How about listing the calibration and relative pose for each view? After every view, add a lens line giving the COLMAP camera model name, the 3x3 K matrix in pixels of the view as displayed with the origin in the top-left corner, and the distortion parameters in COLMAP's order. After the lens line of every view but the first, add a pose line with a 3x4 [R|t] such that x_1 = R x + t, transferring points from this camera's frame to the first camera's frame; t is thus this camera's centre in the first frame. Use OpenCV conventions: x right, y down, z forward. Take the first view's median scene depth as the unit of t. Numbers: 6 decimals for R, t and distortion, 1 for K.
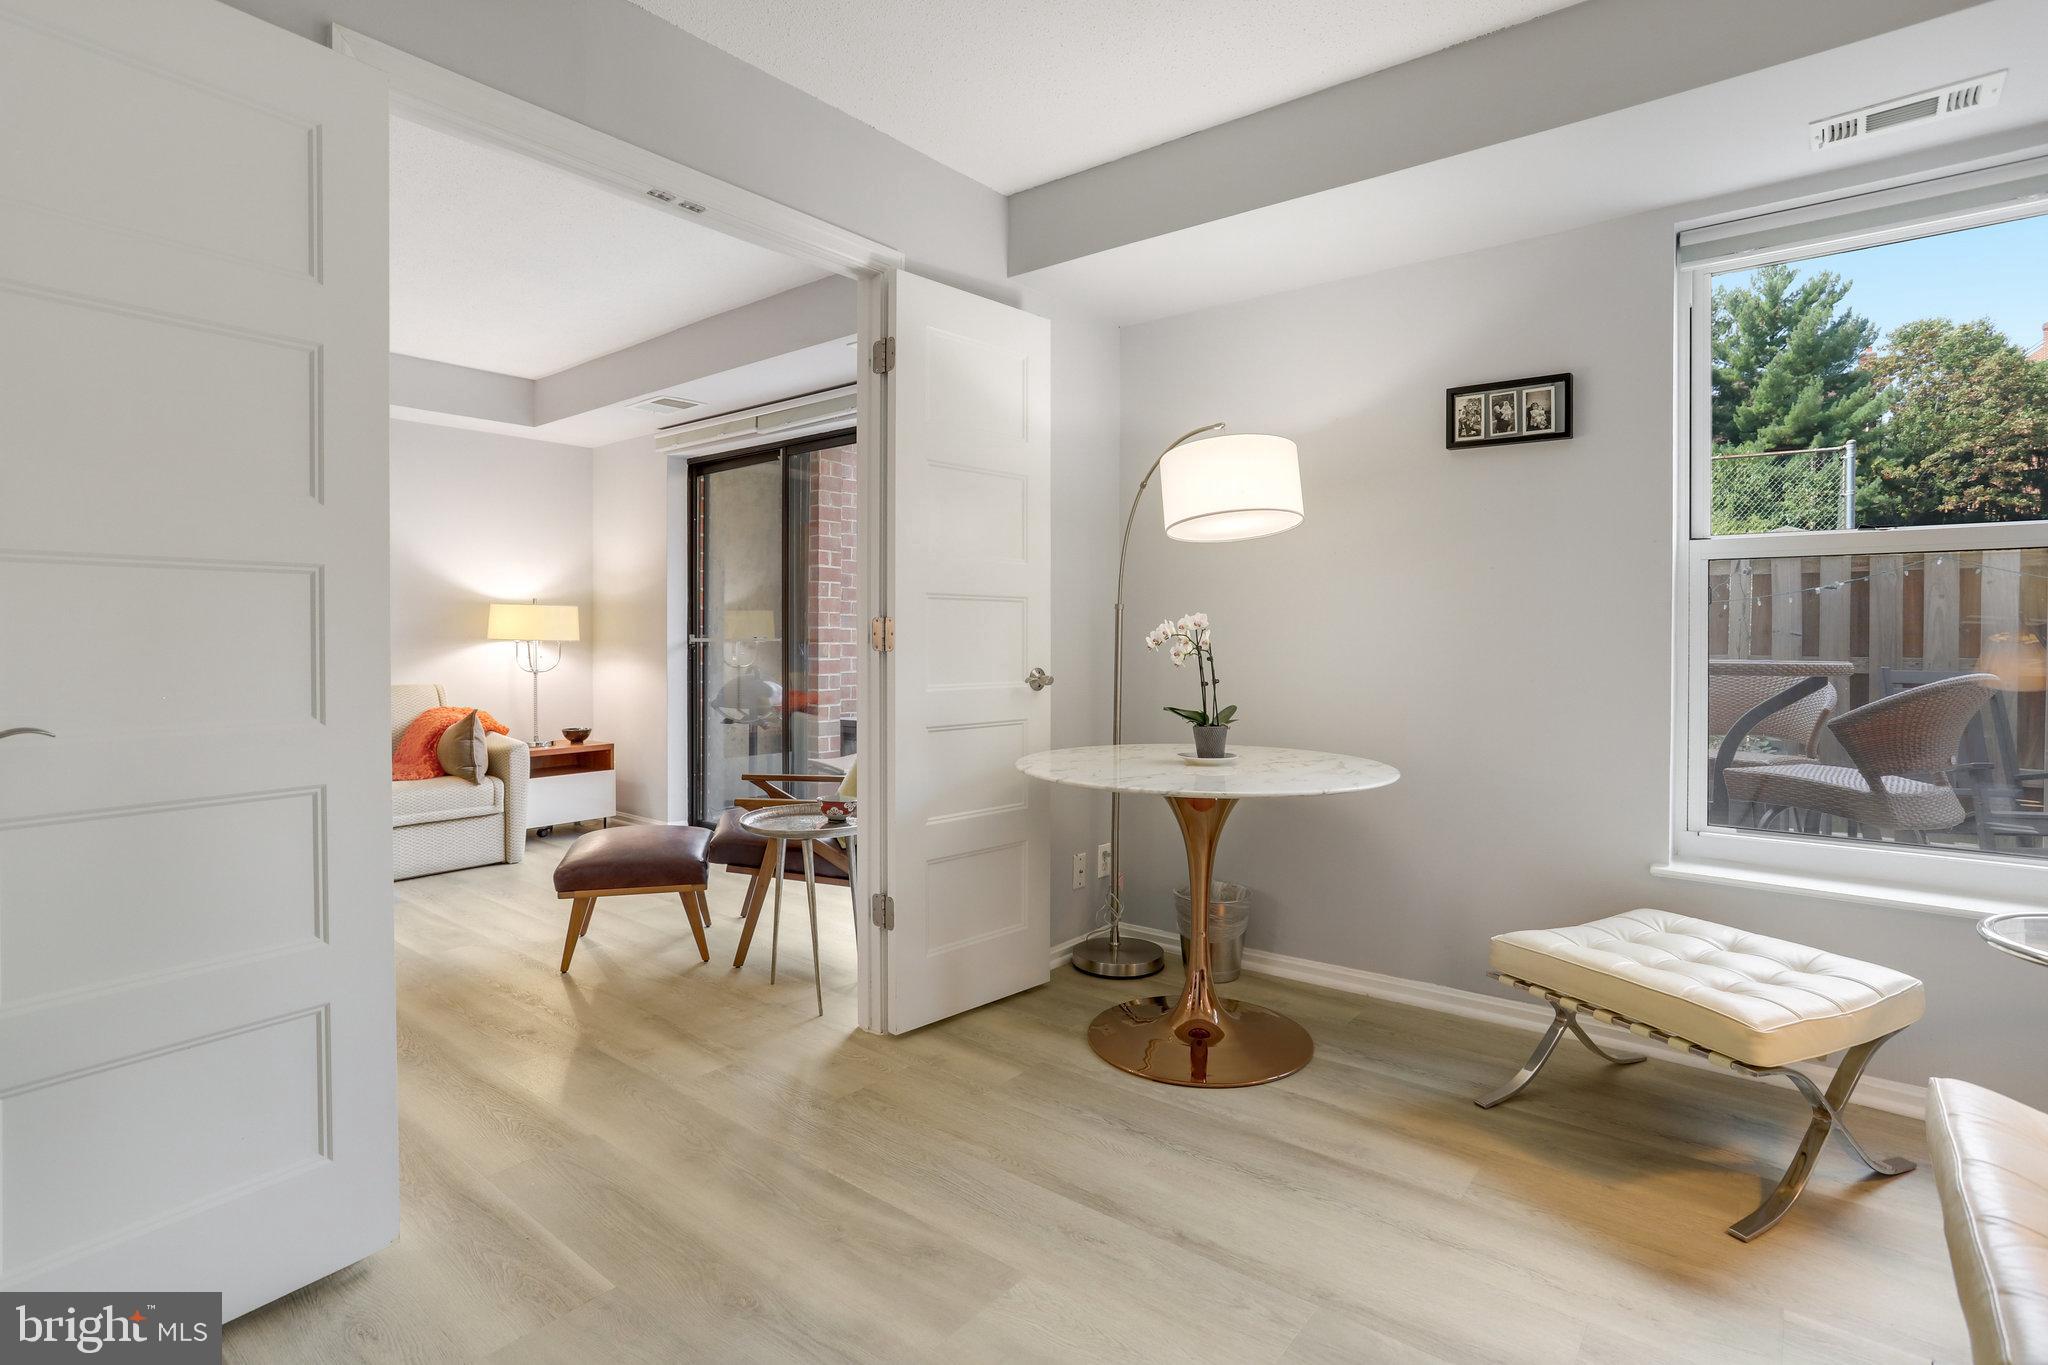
lens RADIAL K [[999.5, 0, 1019.1], [0, 999.5, 649.7], [0, 0, 1]] dist [-0.053905, 0.027712]
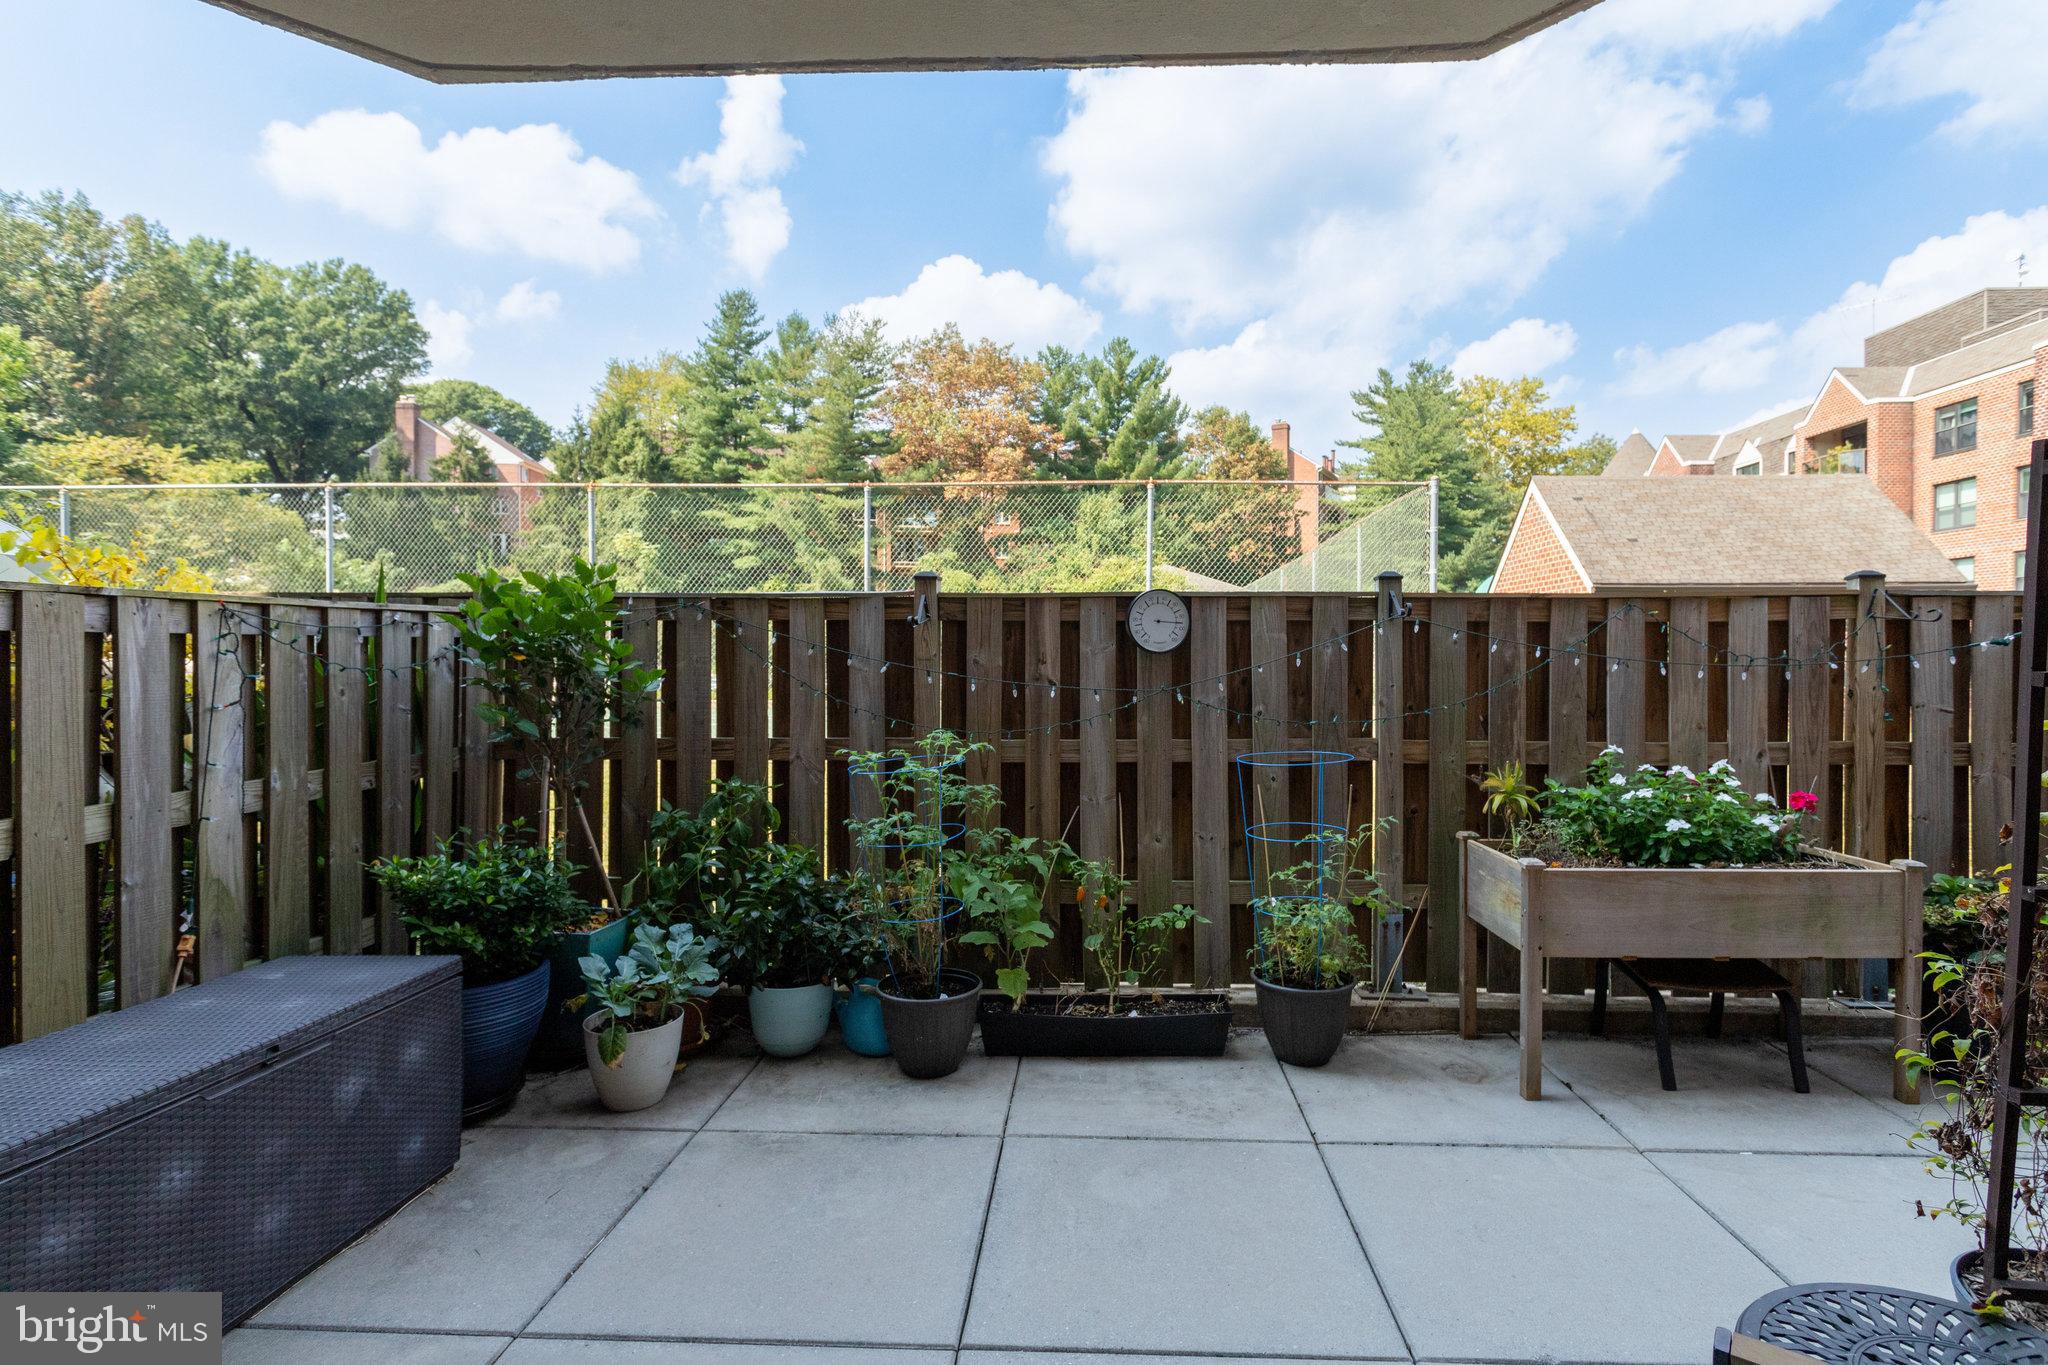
lens RADIAL K [[977.8, 0, 1057.6], [0, 977.8, 698.5], [0, 0, 1]] dist [-0.000255, 0.000520]
pose [[0.802947, -0.028602, 0.595364, -0.093841], [0.009468, 0.999334, 0.035240, -0.056969], [-0.595975, -0.022659, 0.802683, 0.868340]]
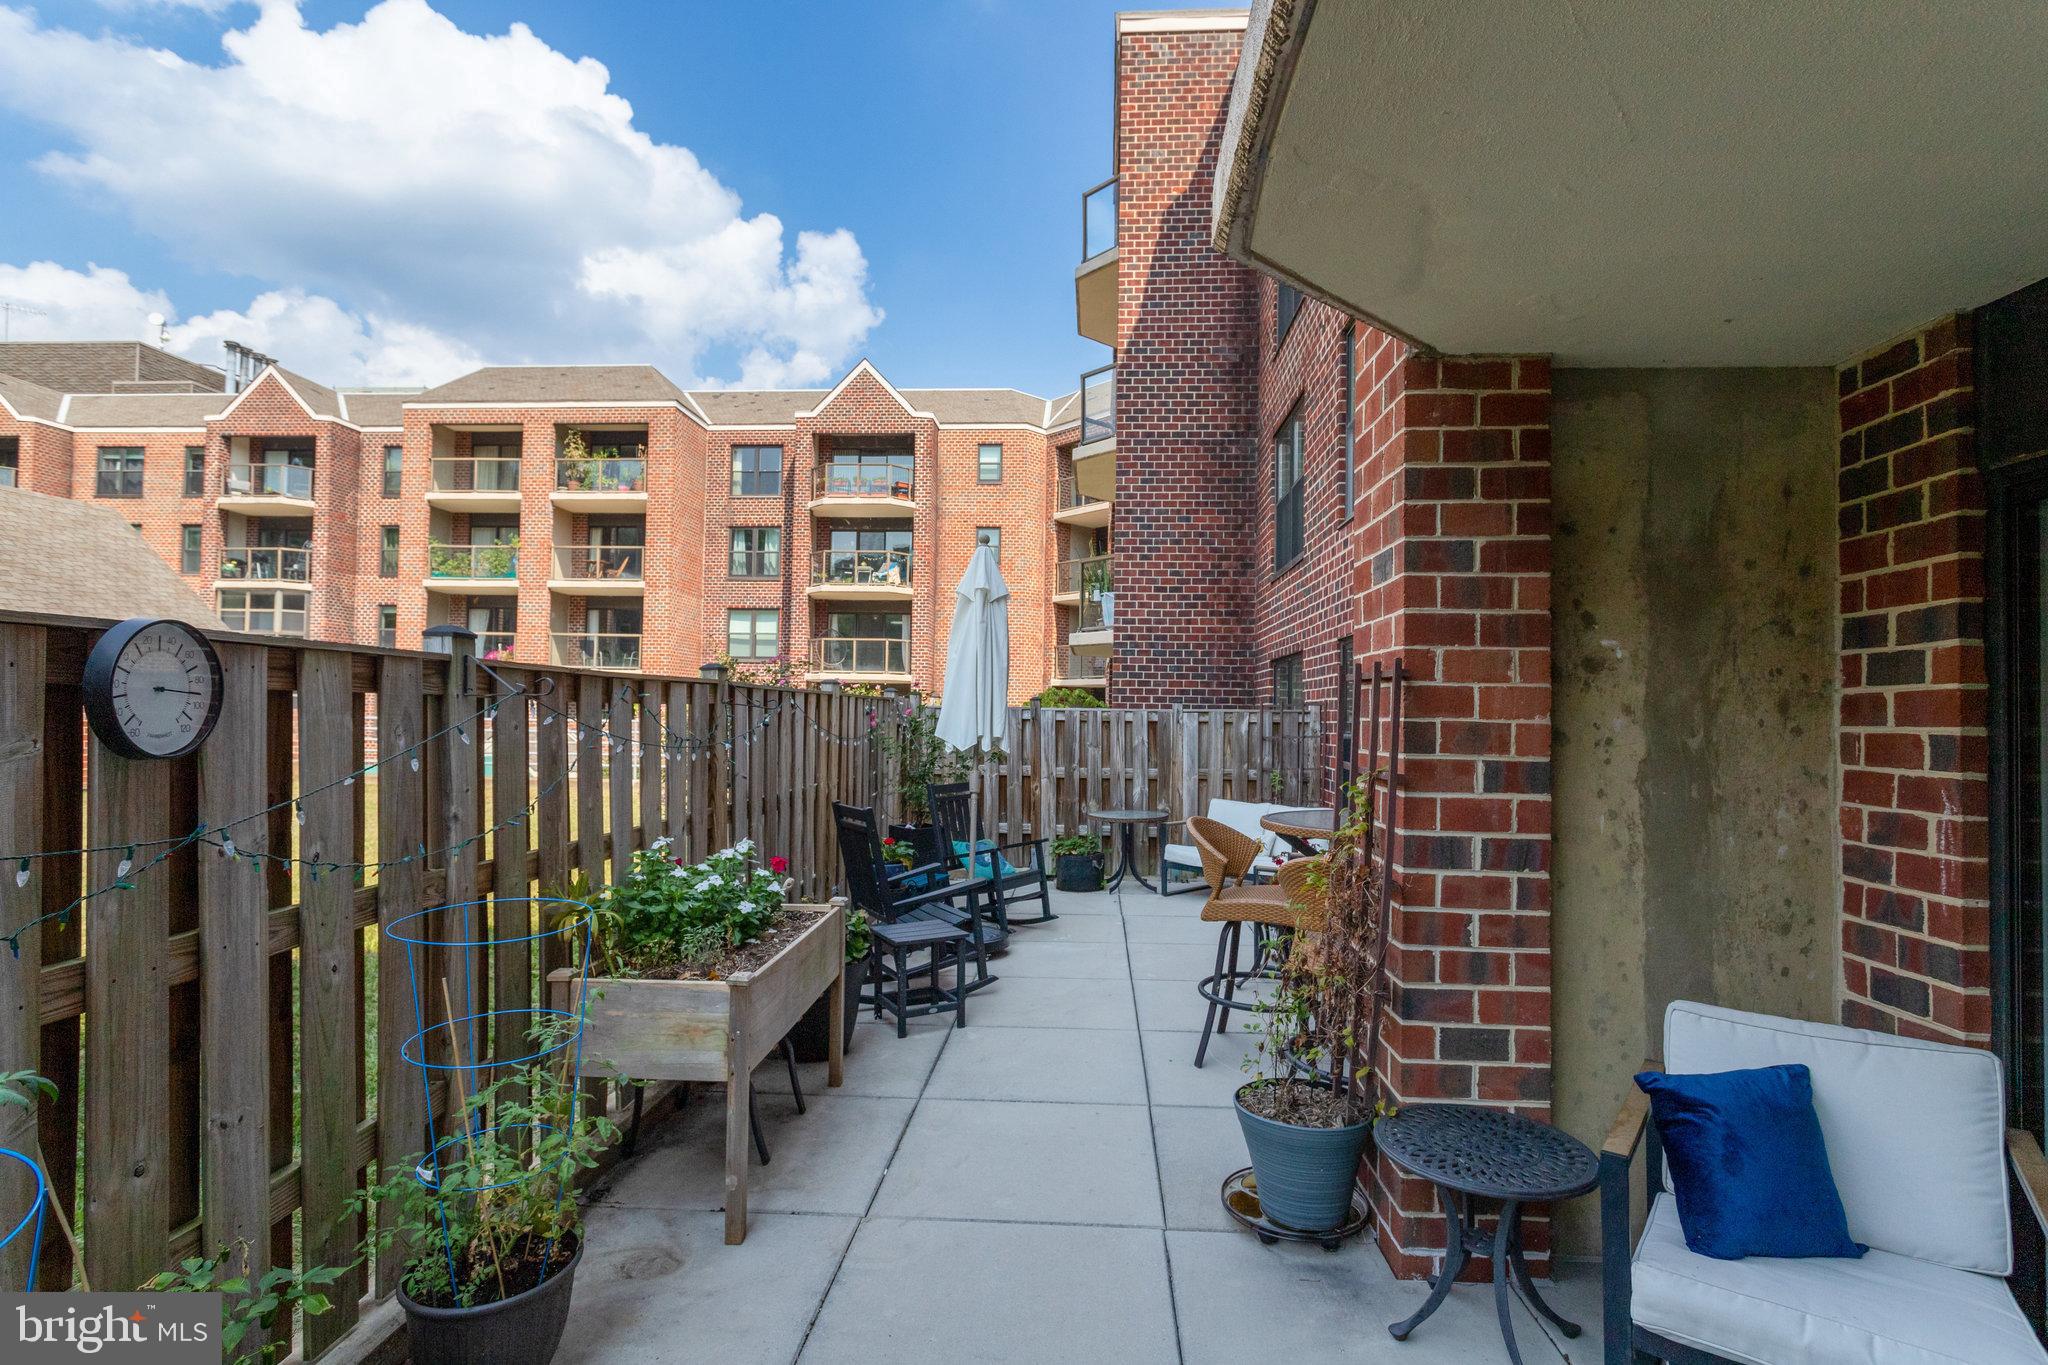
lens RADIAL K [[977.8, 0, 1028.4], [0, 977.8, 693.4], [0, 0, 1]] dist [-0.000255, 0.000520]
pose [[-0.578165, 0.005627, 0.815900, -0.039273], [-0.008574, 0.999879, -0.012972, -0.084009], [-0.815875, -0.014495, -0.578047, 1.374675]]
